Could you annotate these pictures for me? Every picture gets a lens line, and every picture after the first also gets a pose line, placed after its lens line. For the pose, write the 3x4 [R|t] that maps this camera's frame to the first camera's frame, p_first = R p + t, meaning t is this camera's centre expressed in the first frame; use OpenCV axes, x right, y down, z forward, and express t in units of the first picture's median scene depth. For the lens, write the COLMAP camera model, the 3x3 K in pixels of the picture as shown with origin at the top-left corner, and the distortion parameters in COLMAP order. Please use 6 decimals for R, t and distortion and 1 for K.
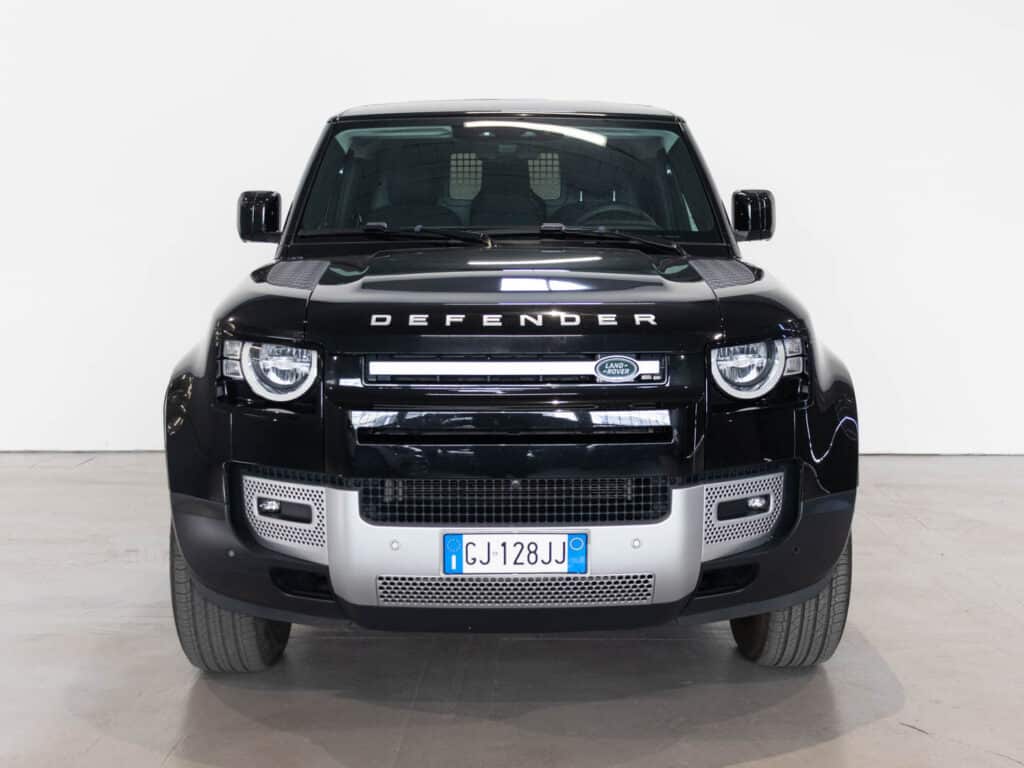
lens RADIAL K [[1153.8, 0, 512.6], [0, 1153.8, 385.2], [0, 0, 1]] dist [-0.019230, 0.000000]
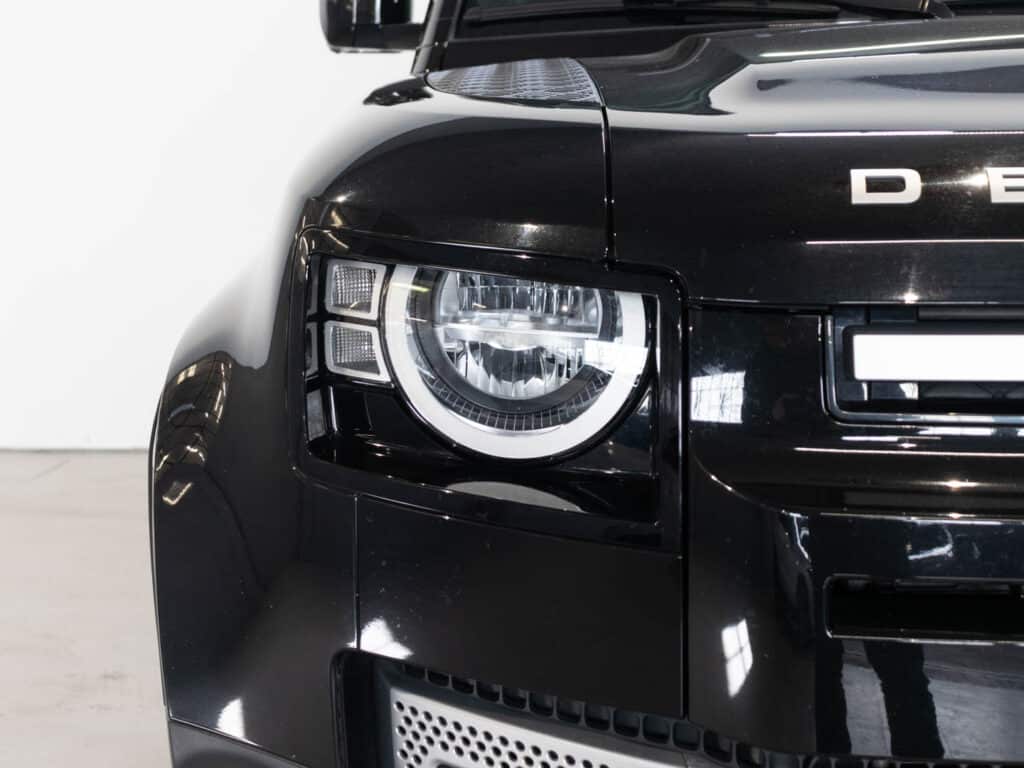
lens RADIAL K [[1441.8, 0, 511.6], [0, 1441.8, 382.0], [0, 0, 1]] dist [0.016082, 0.000000]
pose [[0.997072, 0.003598, -0.076389, -0.167957], [-0.000393, 0.999121, 0.041929, -0.021821], [0.076472, -0.041776, 0.996196, 0.600961]]
